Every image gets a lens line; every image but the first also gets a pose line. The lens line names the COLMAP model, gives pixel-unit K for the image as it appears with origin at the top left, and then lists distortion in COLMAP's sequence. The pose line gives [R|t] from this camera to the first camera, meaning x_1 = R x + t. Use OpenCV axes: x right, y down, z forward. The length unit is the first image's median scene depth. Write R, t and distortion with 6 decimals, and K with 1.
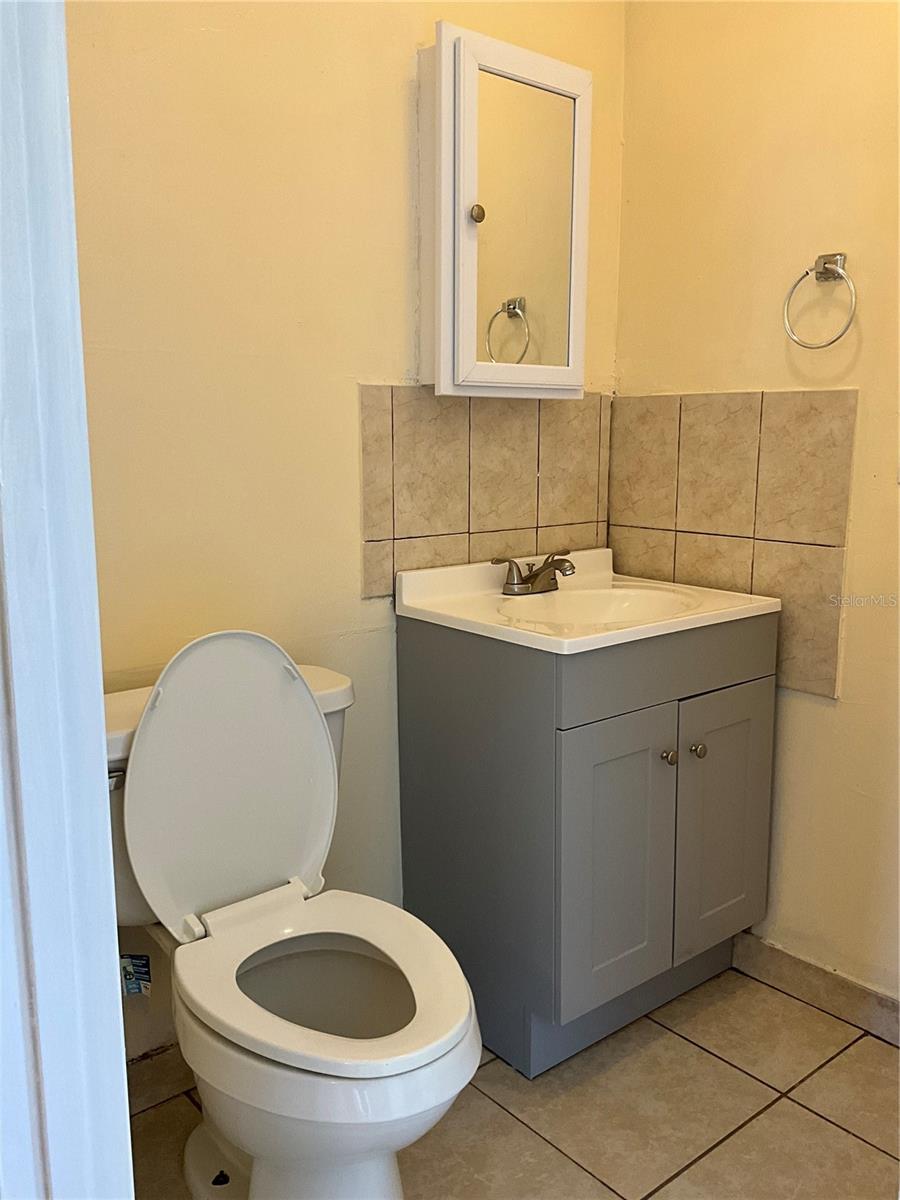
lens RADIAL K [[999.4, 0, 448.7], [0, 999.4, 605.7], [0, 0, 1]] dist [0.113681, -0.215174]
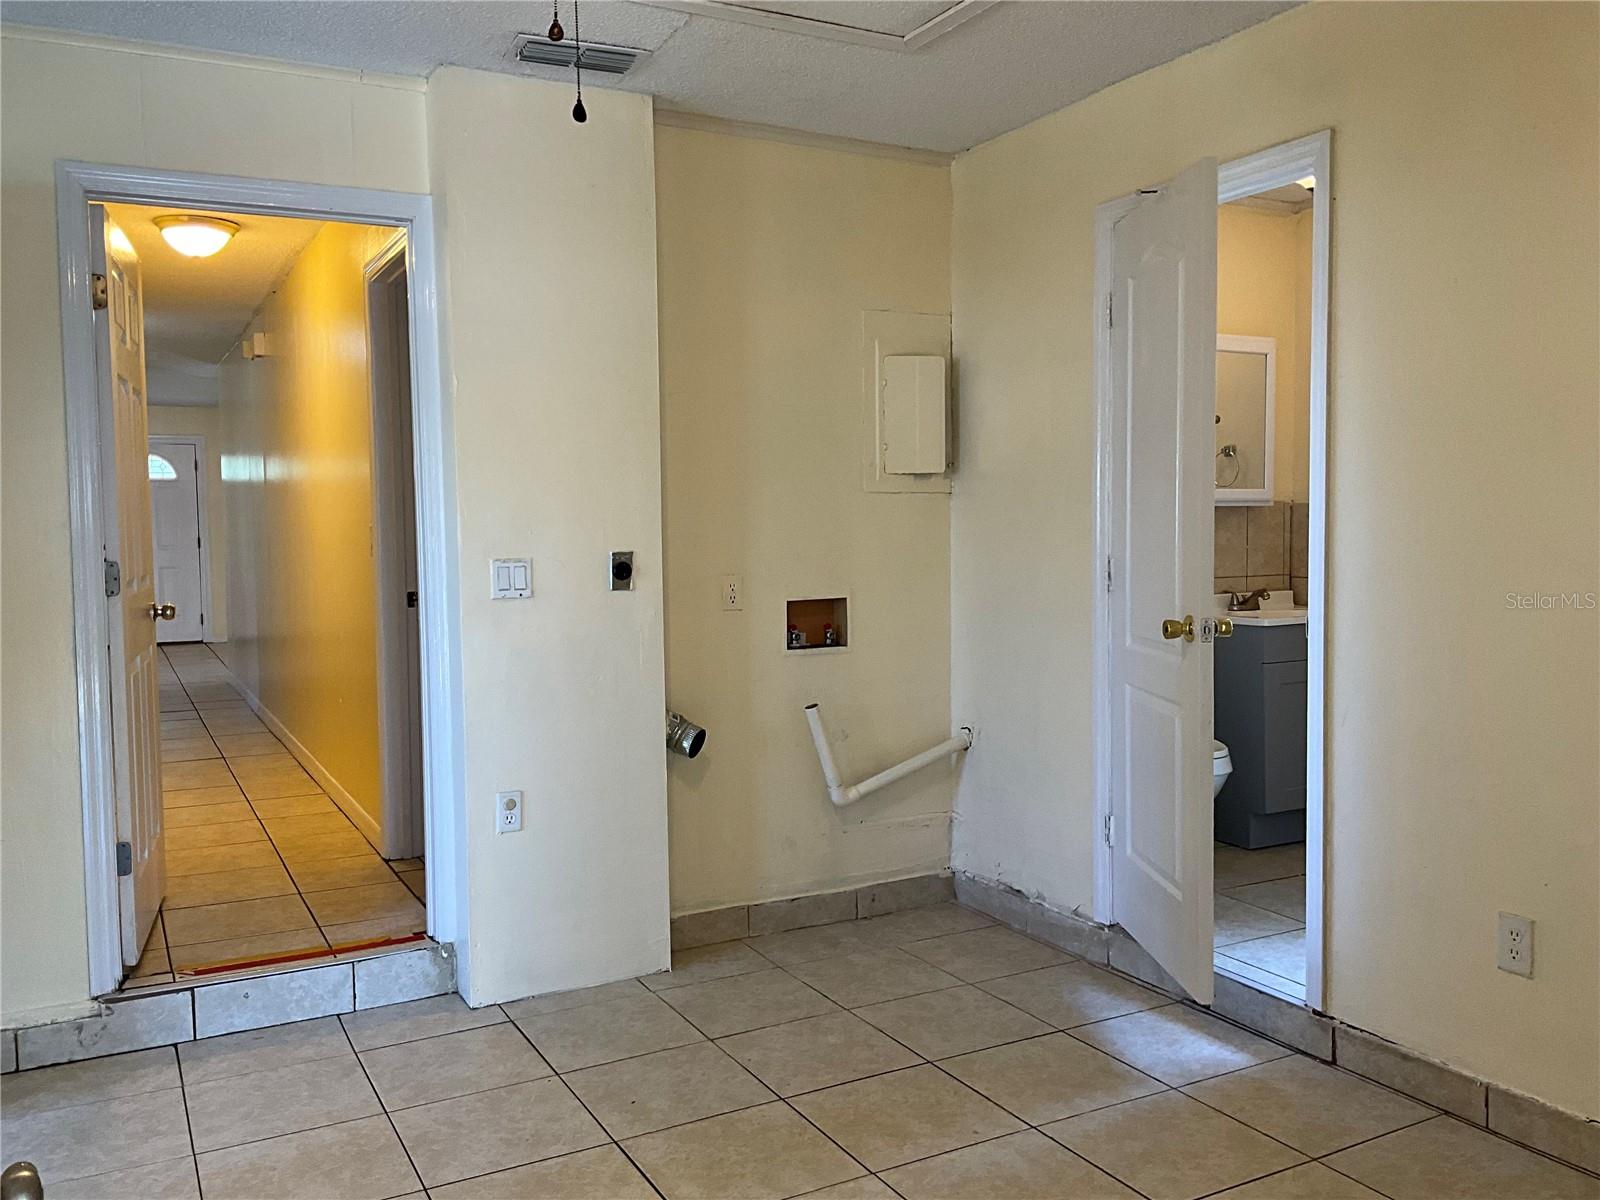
lens RADIAL K [[1332.5, 0, 796.1], [0, 1332.5, 594.2], [0, 0, 1]] dist [0.113681, -0.215174]
pose [[0.978201, 0.000540, -0.207661, -0.197932], [-0.025093, 0.992976, -0.115621, 0.250344], [0.206140, 0.118311, 0.971344, -1.480991]]
